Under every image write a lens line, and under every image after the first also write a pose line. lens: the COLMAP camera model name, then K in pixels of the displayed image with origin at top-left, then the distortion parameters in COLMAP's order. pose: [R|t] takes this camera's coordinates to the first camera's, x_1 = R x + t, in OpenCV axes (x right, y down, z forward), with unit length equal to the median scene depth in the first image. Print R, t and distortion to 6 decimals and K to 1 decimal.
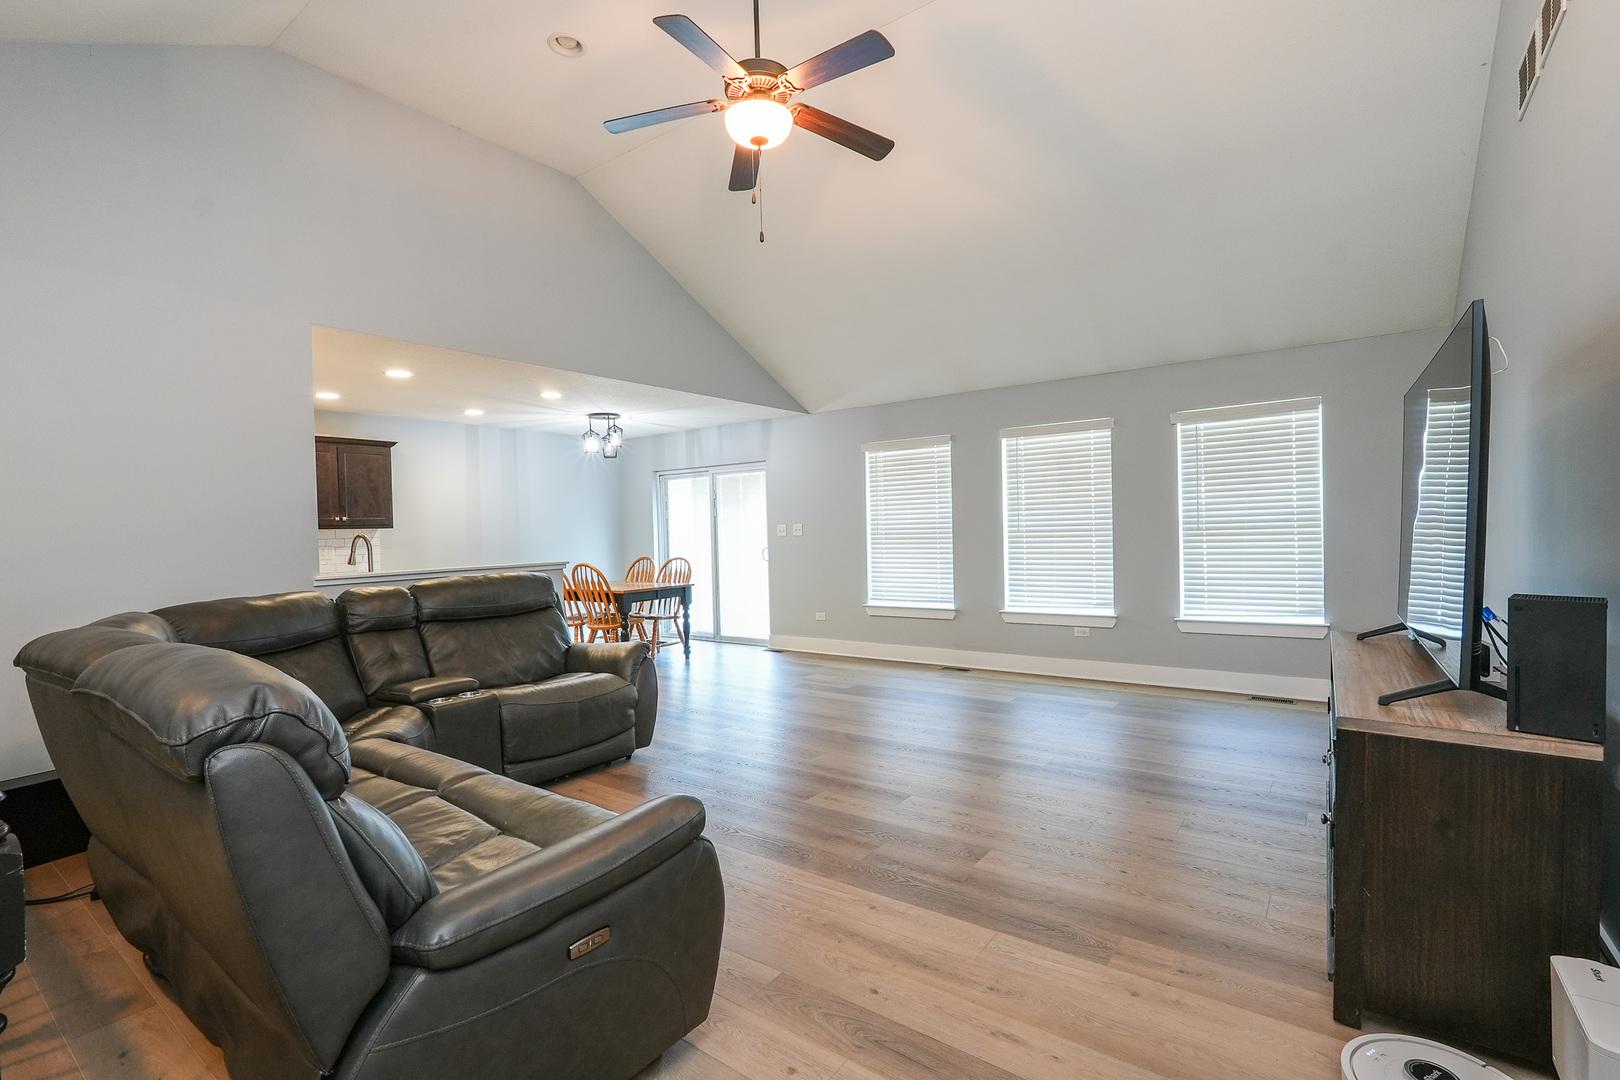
lens RADIAL K [[739.6, 0, 807.7], [0, 739.6, 541.9], [0, 0, 1]] dist [-0.017374, 0.009280]
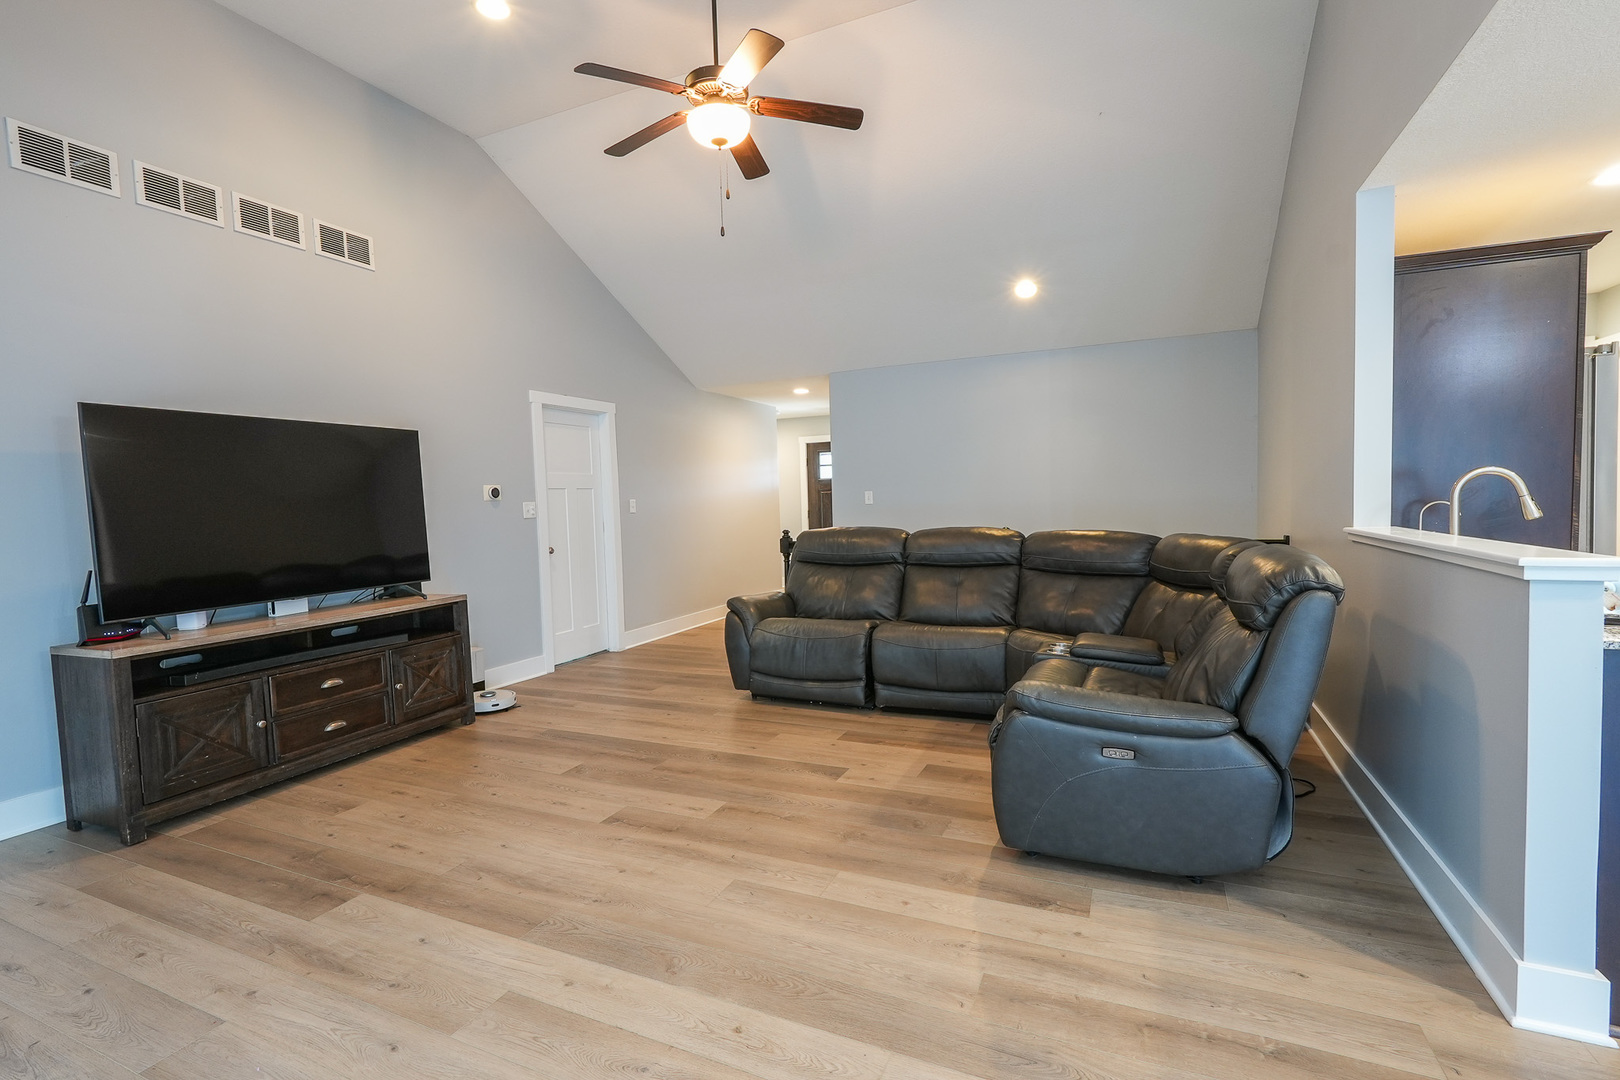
lens RADIAL K [[739.6, 0, 807.0], [0, 739.6, 540.1], [0, 0, 1]] dist [-0.017374, 0.009280]
pose [[-0.976553, 0.066636, -0.204706, 0.031211], [0.052118, 0.995781, 0.075518, -0.016479], [0.208874, 0.063079, -0.975906, 0.958319]]
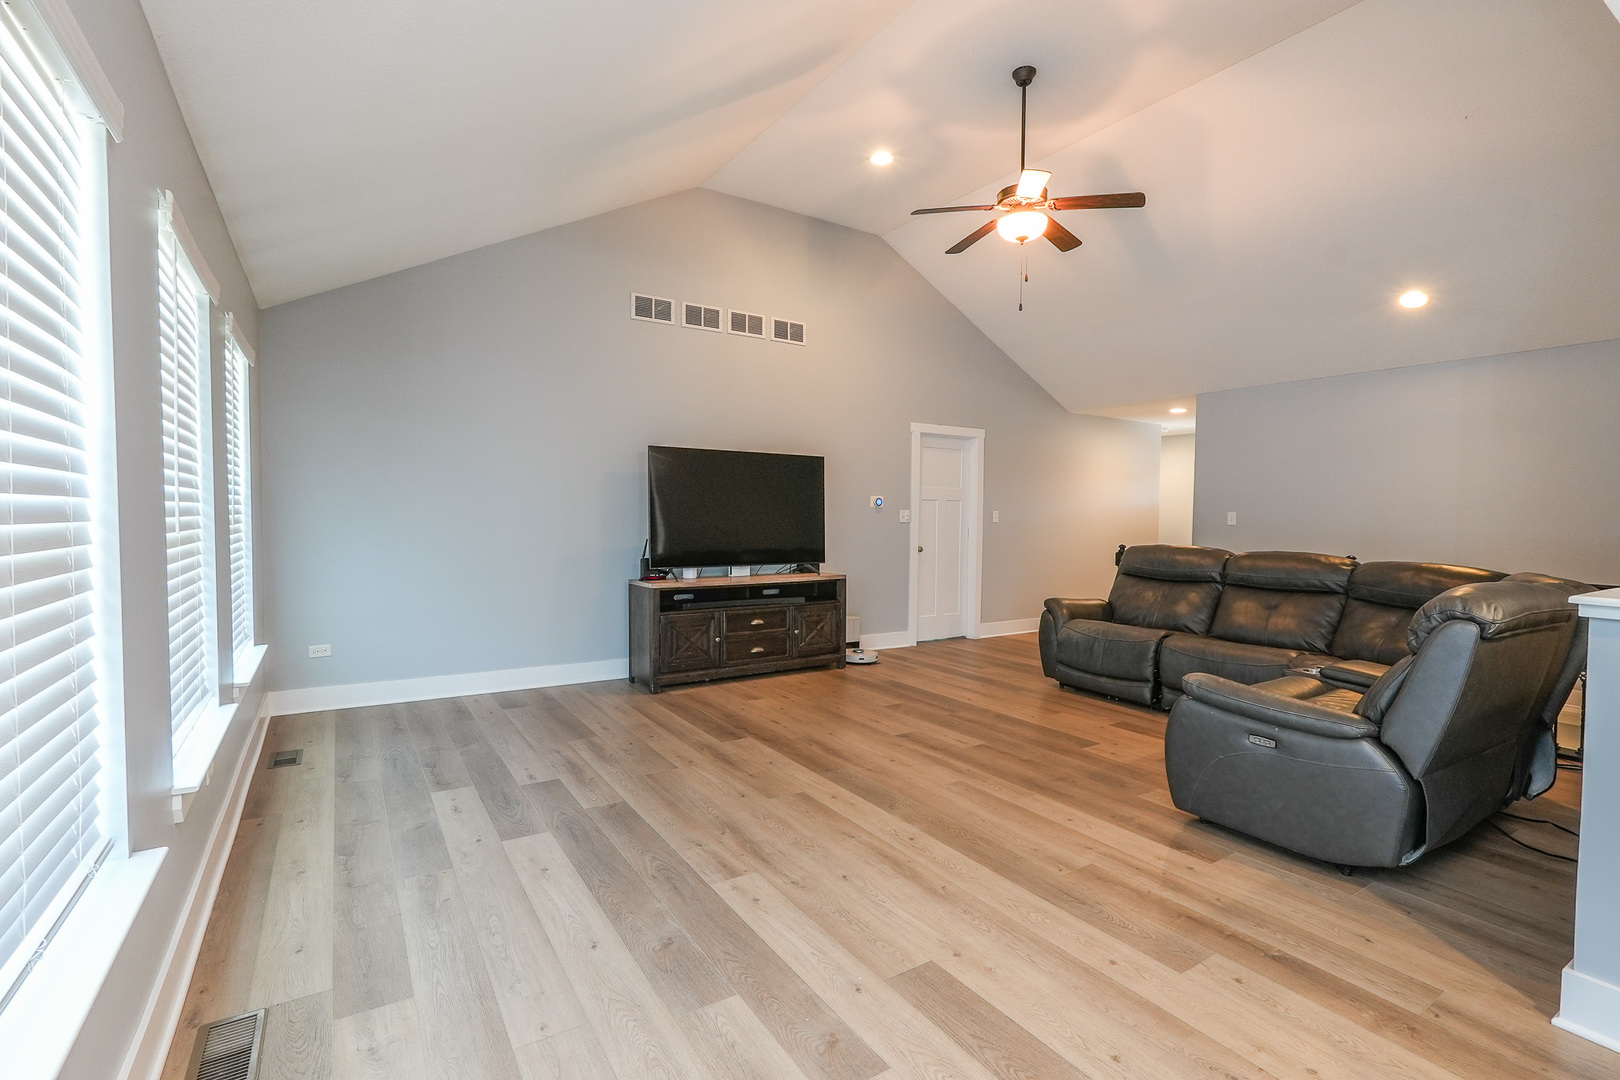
lens RADIAL K [[739.6, 0, 808.6], [0, 739.6, 542.5], [0, 0, 1]] dist [-0.017374, 0.009280]
pose [[-0.934905, 0.000437, 0.354898, -0.082735], [0.017787, 0.998800, 0.045629, -0.016803], [-0.354452, 0.048971, -0.933791, 1.121668]]
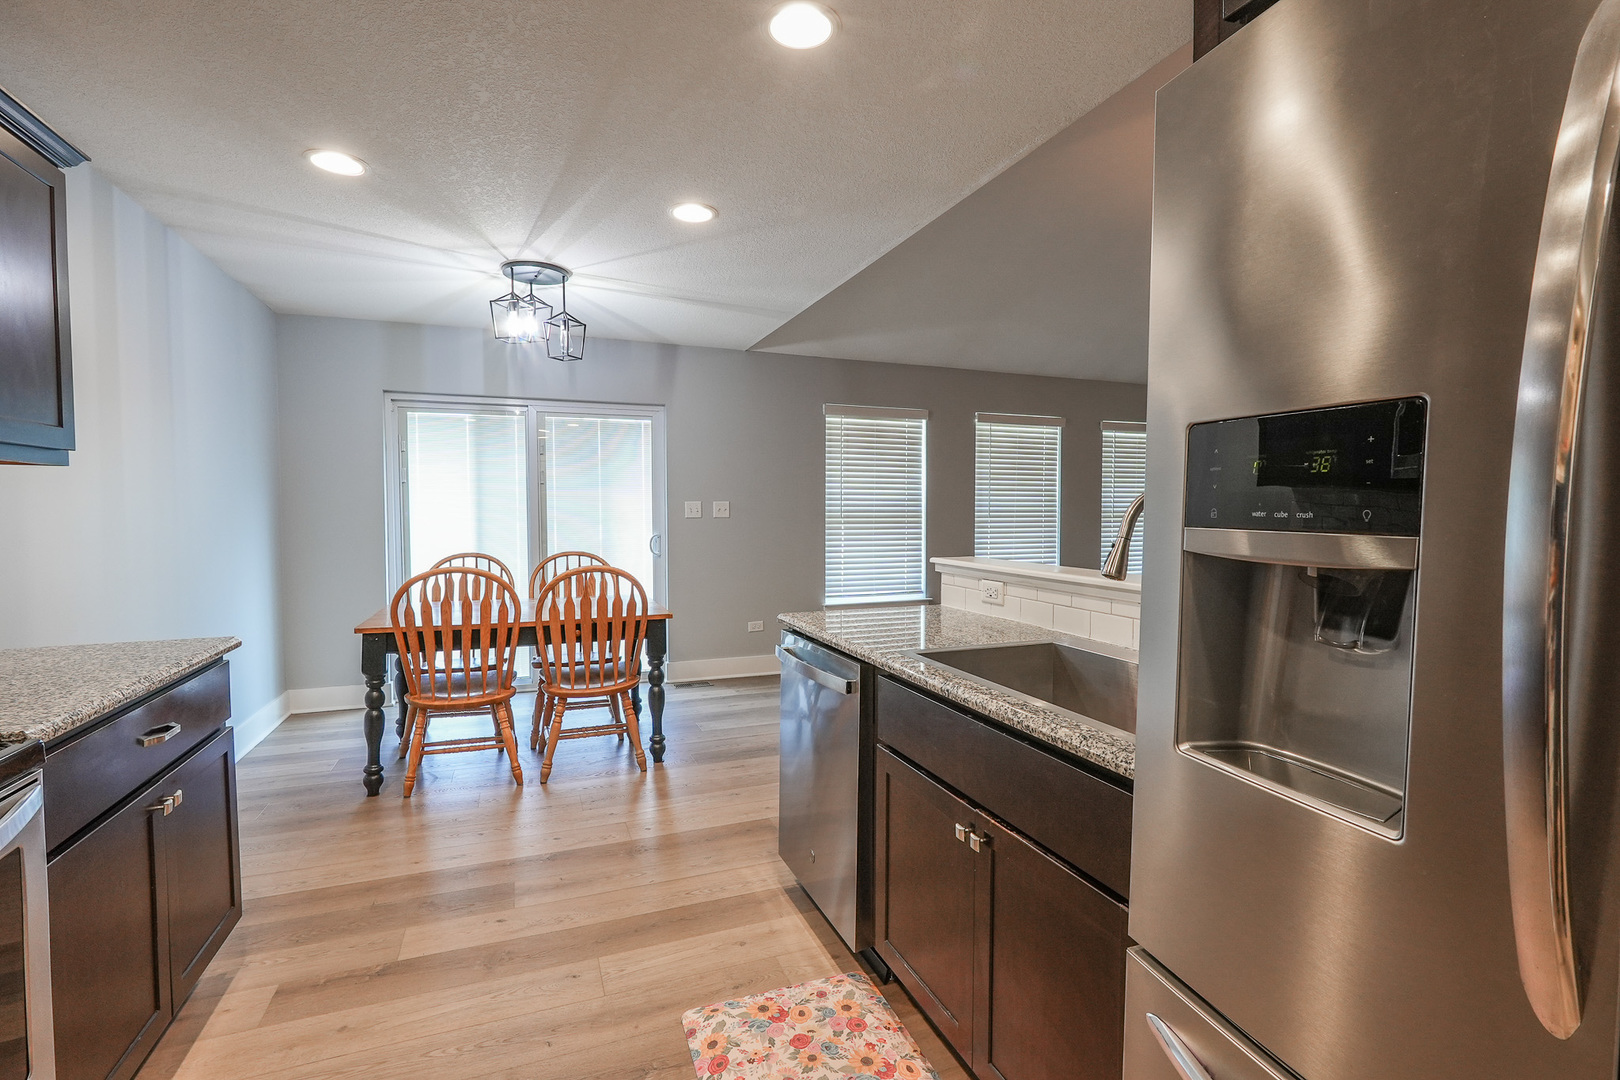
lens RADIAL K [[739.6, 0, 807.2], [0, 739.6, 539.9], [0, 0, 1]] dist [-0.017374, 0.009280]
pose [[0.533667, -0.010098, 0.845635, -0.654427], [0.000799, 0.999934, 0.011437, 0.006017], [-0.845694, -0.005428, 0.533640, 0.625466]]
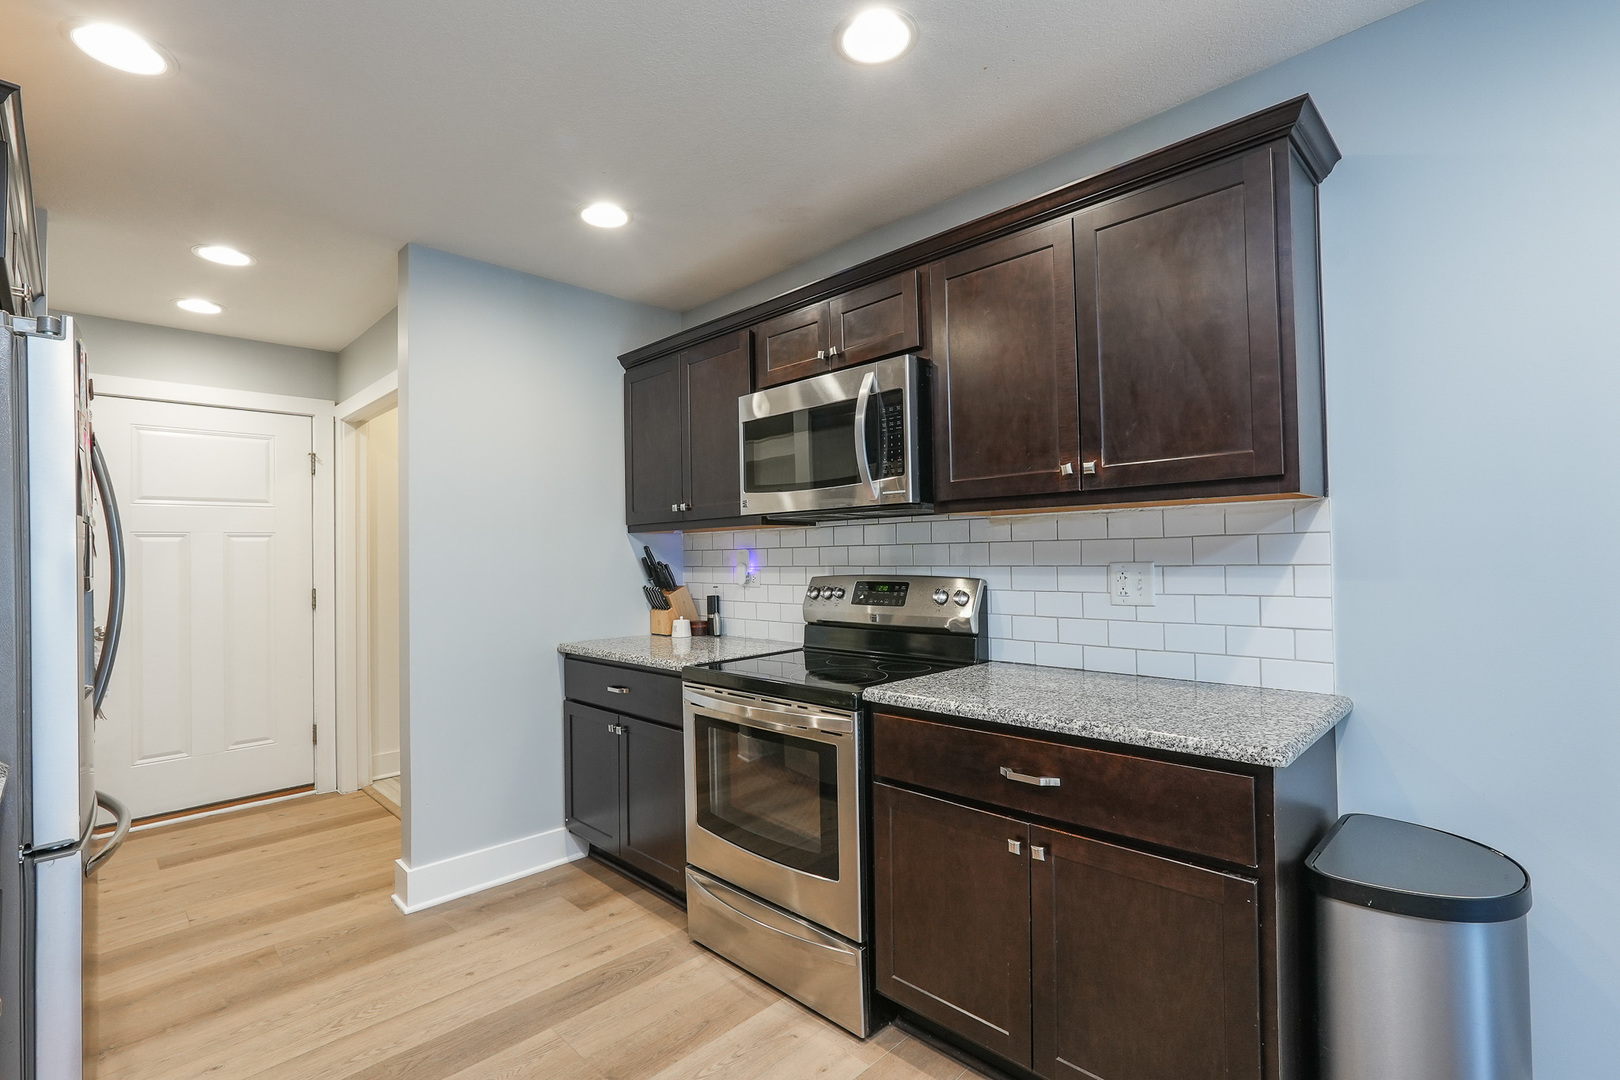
lens RADIAL K [[739.6, 0, 807.9], [0, 739.6, 540.9], [0, 0, 1]] dist [-0.017374, 0.009280]
pose [[-0.146358, 0.010580, -0.989175, -0.322044], [0.005753, 0.999935, 0.009844, -0.006894], [0.989215, -0.004250, -0.146409, 0.893495]]
